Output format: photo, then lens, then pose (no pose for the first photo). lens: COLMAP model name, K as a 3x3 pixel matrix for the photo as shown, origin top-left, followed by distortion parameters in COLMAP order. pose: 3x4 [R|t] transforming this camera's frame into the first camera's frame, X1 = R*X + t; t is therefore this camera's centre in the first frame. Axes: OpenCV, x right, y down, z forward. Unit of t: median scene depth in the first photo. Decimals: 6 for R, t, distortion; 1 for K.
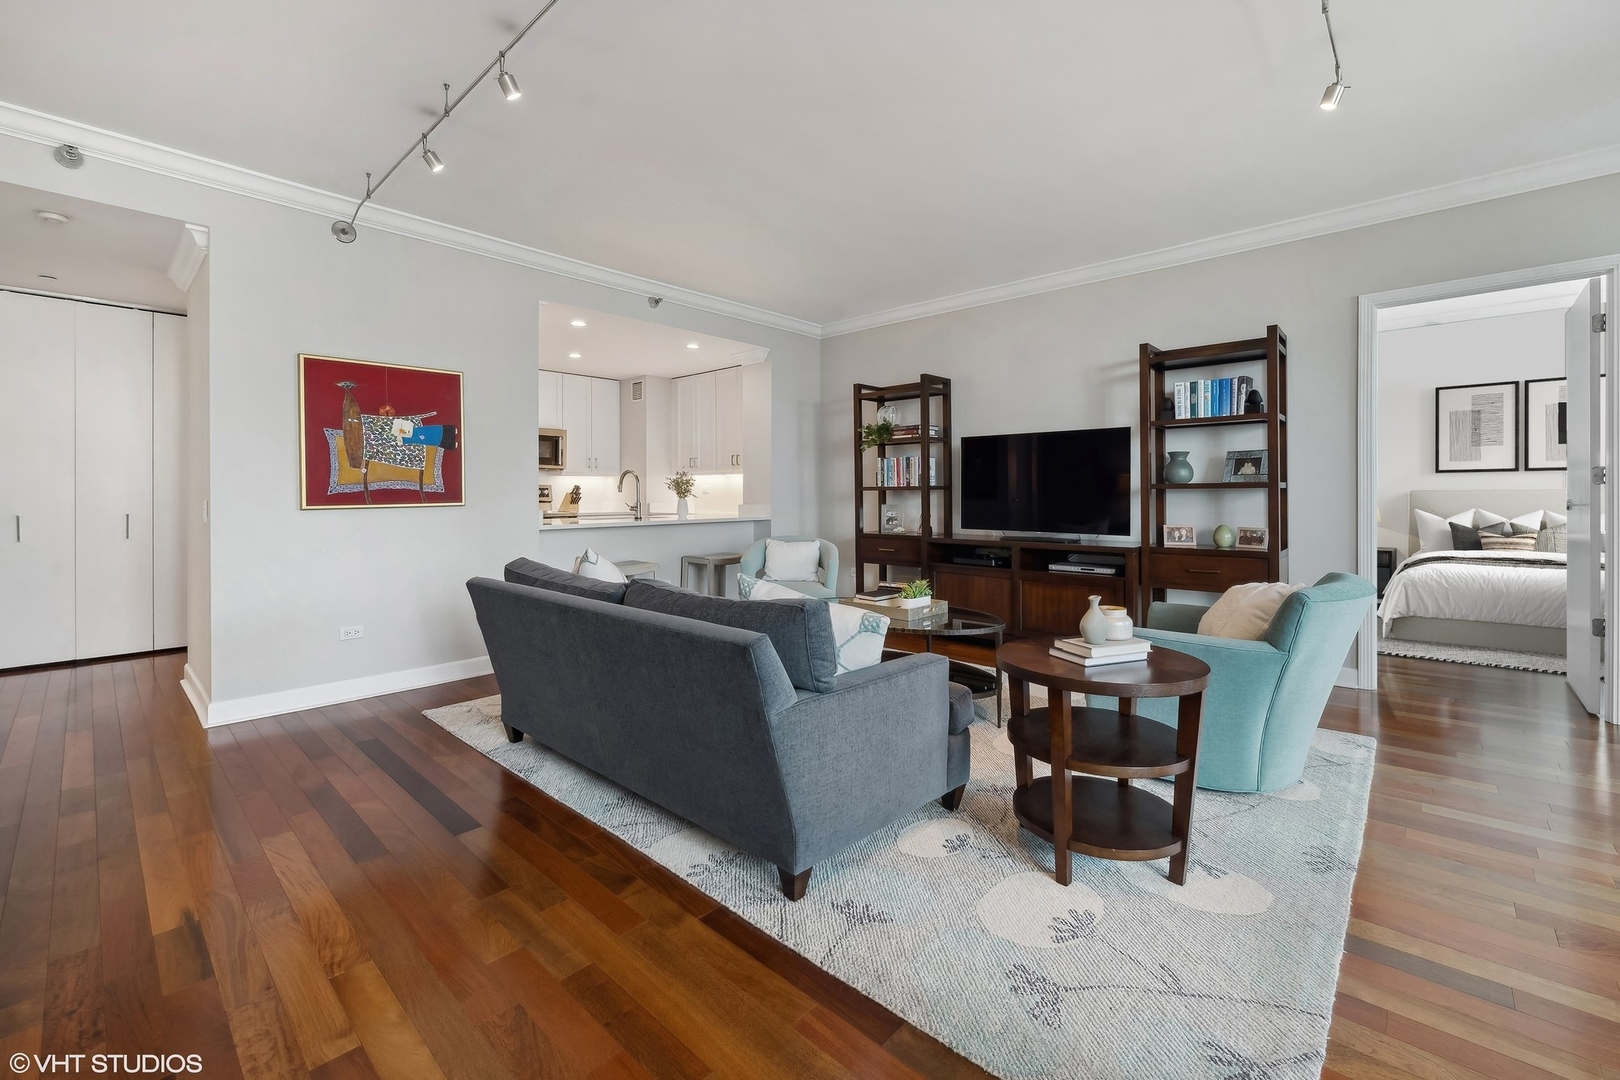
lens RADIAL K [[672.6, 0, 805.6], [0, 672.6, 494.1], [0, 0, 1]] dist [-0.002574, -0.000749]
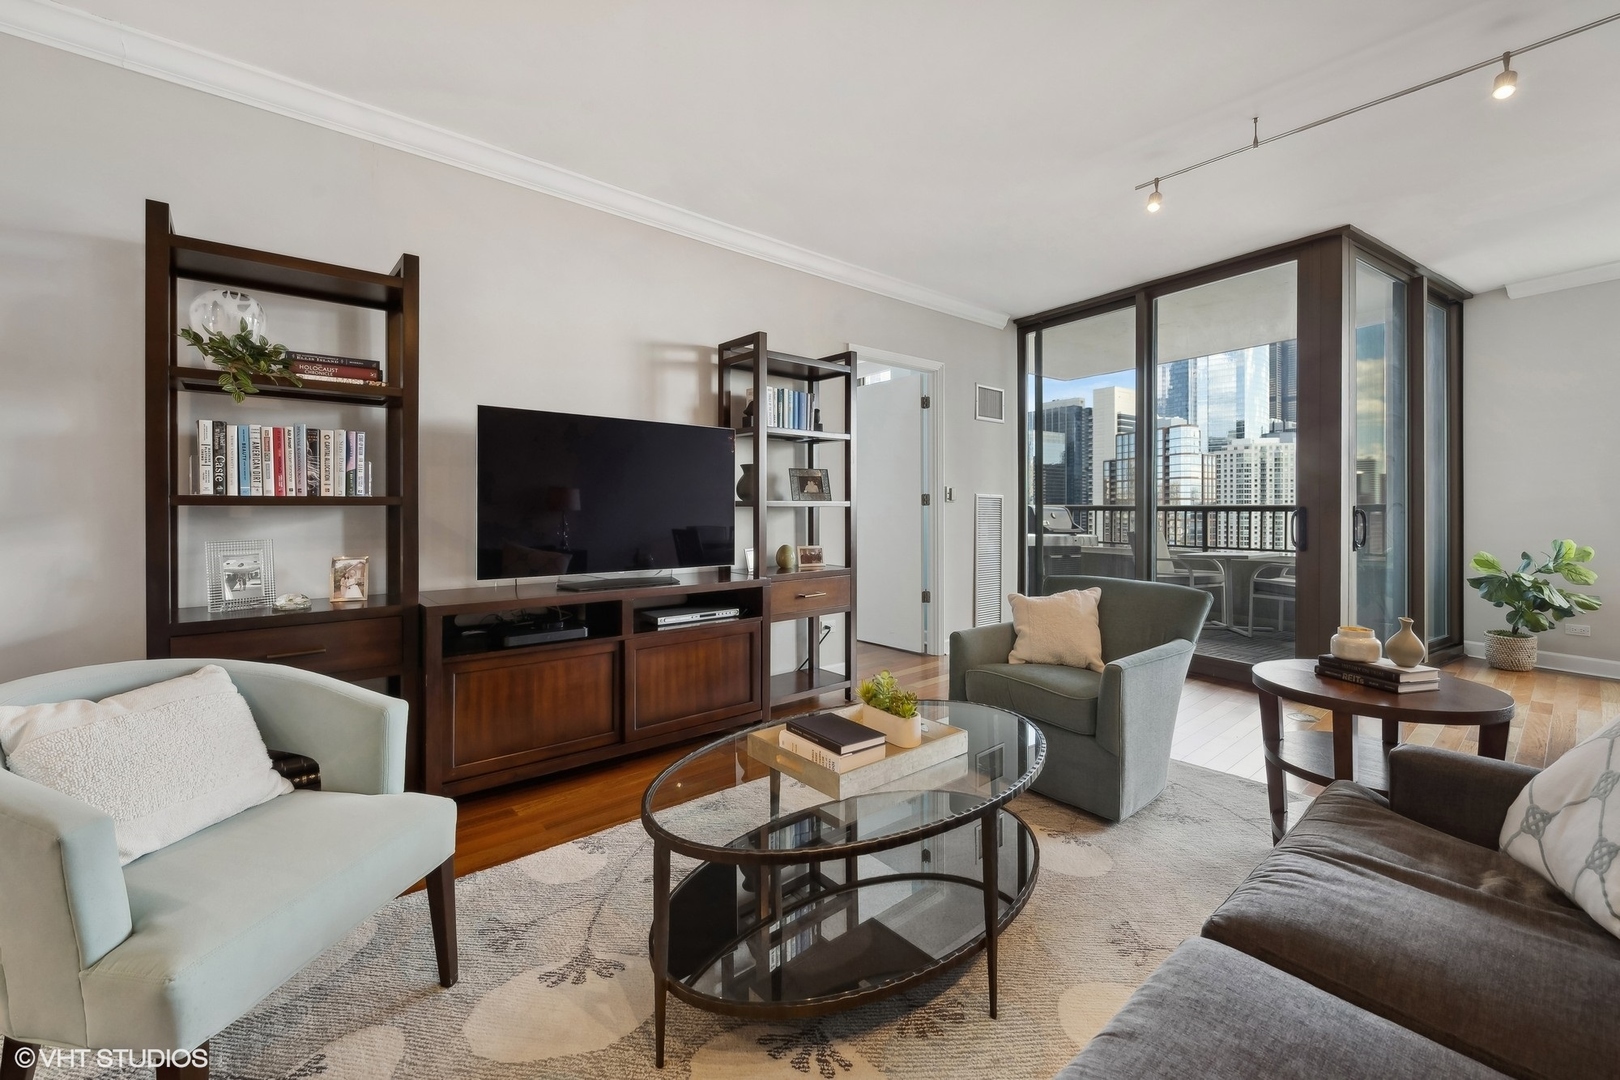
lens RADIAL K [[665.8, 0, 809.4], [0, 665.8, 506.9], [0, 0, 1]] dist [-0.001843, -0.000032]
pose [[0.111633, 0.007380, 0.993722, -0.297917], [0.004208, 0.999960, -0.007900, -0.000060], [-0.993741, 0.005064, 0.111597, 0.811243]]
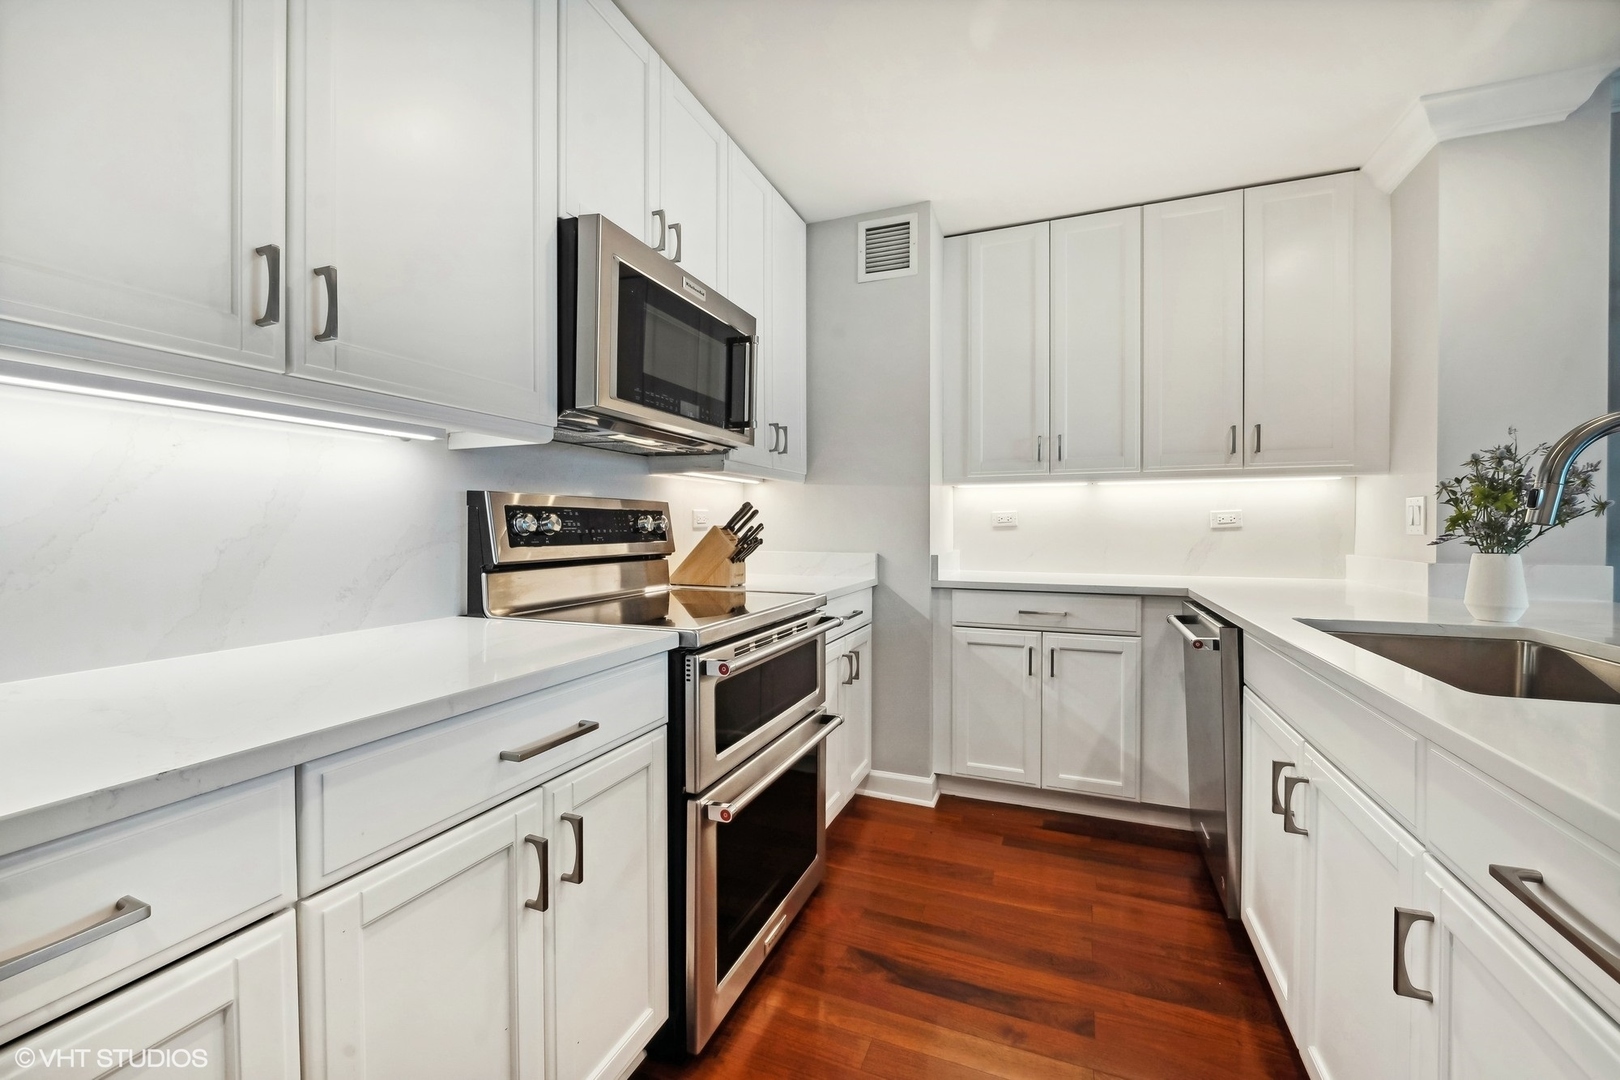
lens RADIAL K [[651.0, 0, 814.6], [0, 651.0, 529.4], [0, 0, 1]] dist [-0.006136, -0.000178]
pose [[0.926359, 0.000656, 0.376640, -0.722895], [-0.000828, 1.000000, 0.000295, -0.001094], [-0.376640, -0.000585, 0.926359, 1.179497]]
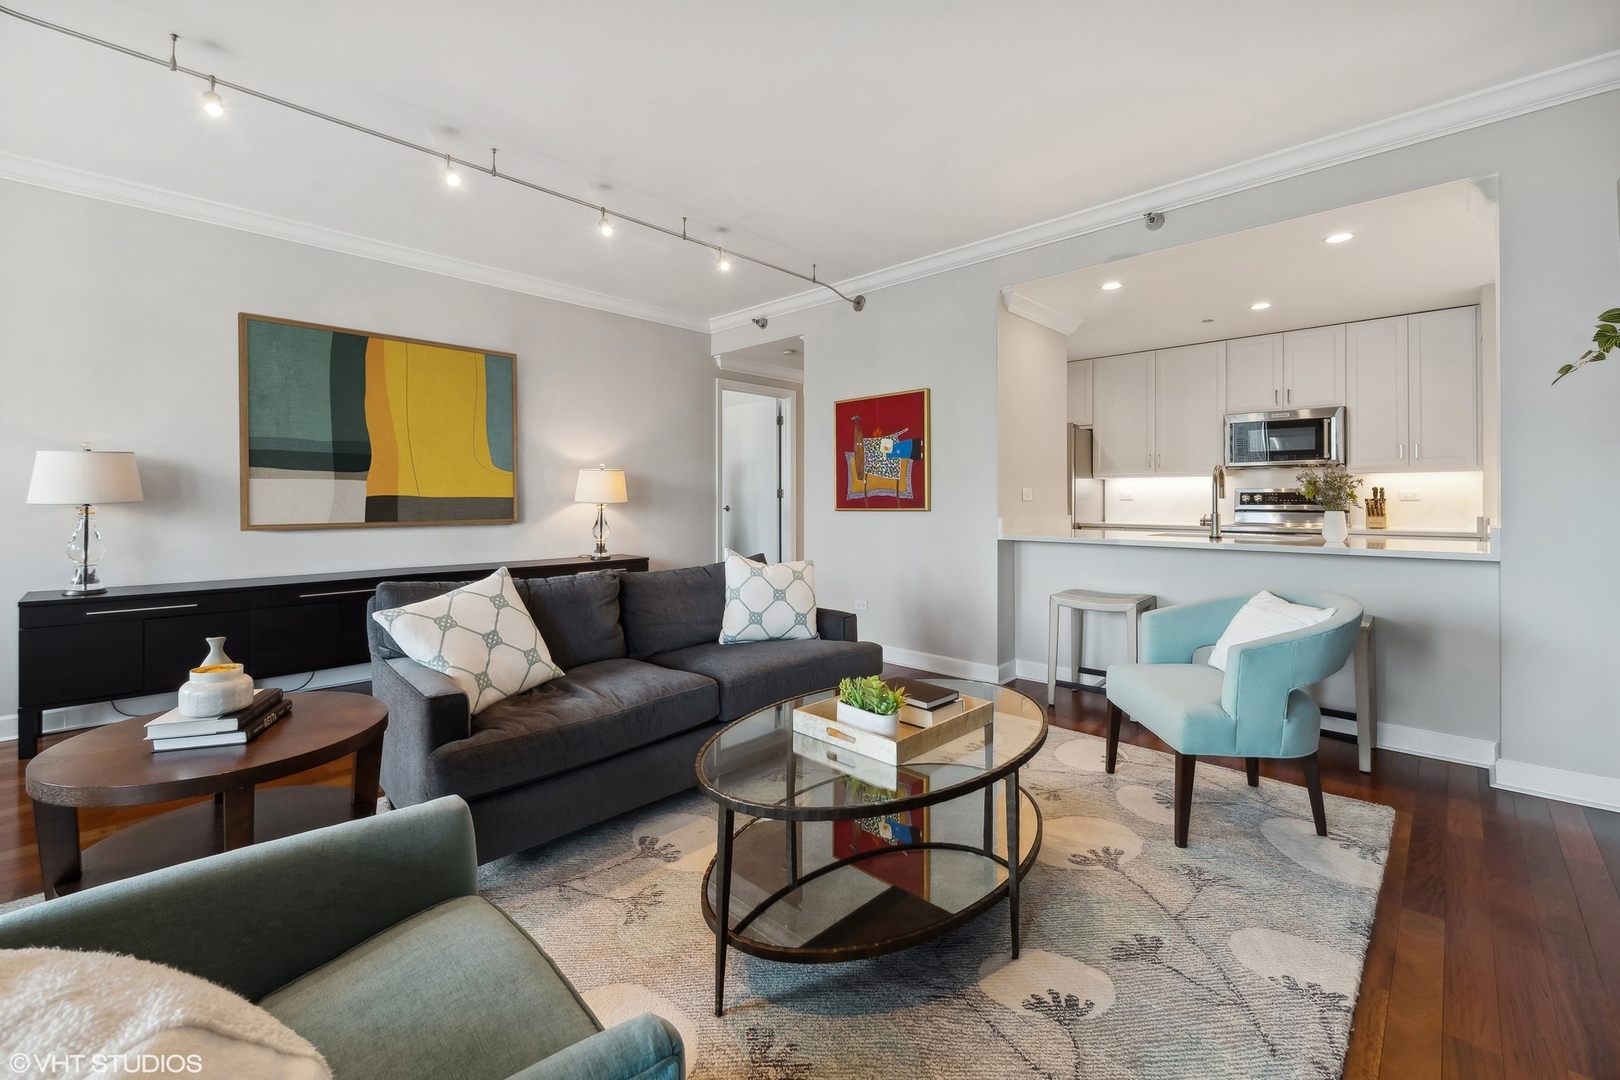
lens RADIAL K [[672.6, 0, 805.6], [0, 672.6, 494.1], [0, 0, 1]] dist [-0.002574, -0.000749]
pose [[-0.020304, -0.004193, -0.999785, 0.545590], [-0.001396, 0.999990, -0.004166, -0.005051], [0.999793, 0.001312, -0.020309, 0.777543]]
